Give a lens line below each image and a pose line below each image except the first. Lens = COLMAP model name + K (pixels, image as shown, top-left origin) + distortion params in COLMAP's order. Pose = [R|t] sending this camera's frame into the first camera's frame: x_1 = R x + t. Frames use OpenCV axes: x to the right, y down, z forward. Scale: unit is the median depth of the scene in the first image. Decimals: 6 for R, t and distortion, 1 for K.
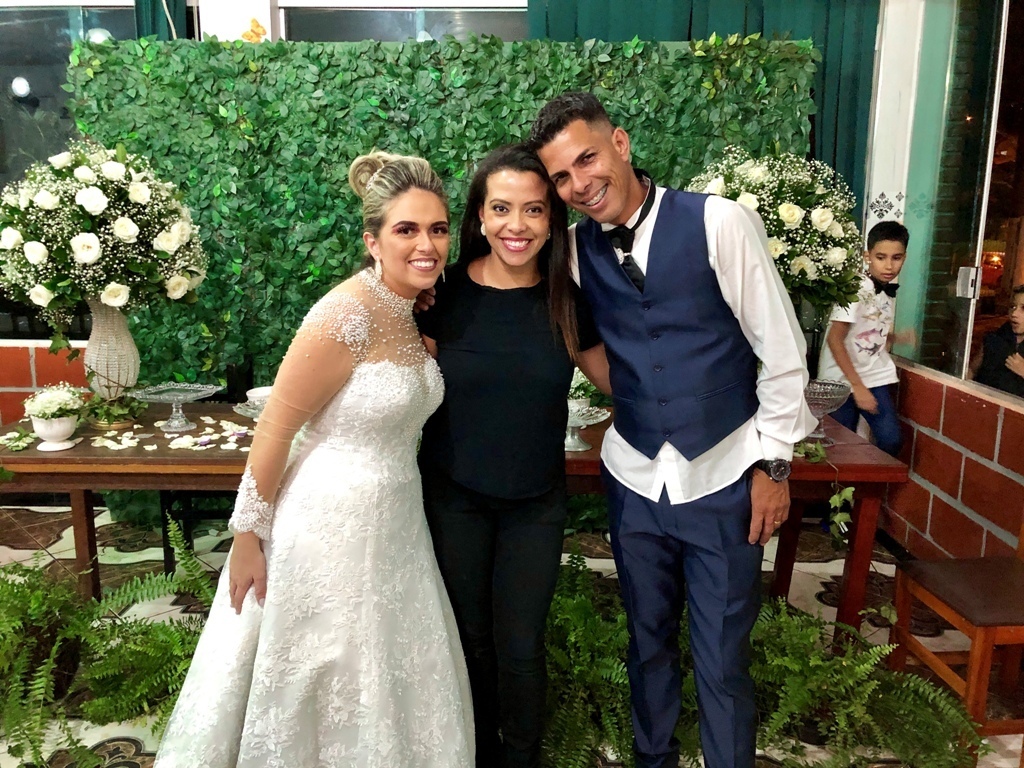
lens RADIAL K [[848.2, 0, 505.0], [0, 848.2, 381.4], [0, 0, 1]] dist [0.017270, -0.011116]
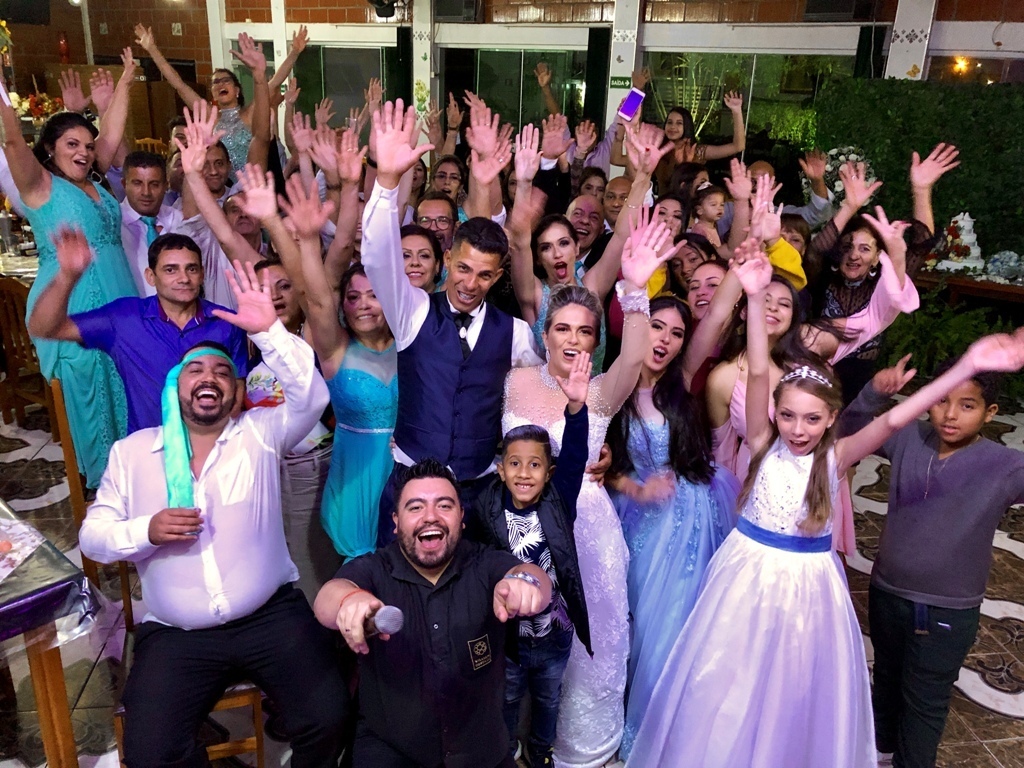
lens RADIAL K [[848.2, 0, 511.7], [0, 848.2, 378.0], [0, 0, 1]] dist [0.017270, -0.011116]
pose [[0.802900, 0.219531, -0.554218, 0.236963], [-0.138843, 0.973018, 0.184279, 0.065674], [0.579719, -0.071008, 0.811716, -1.337210]]
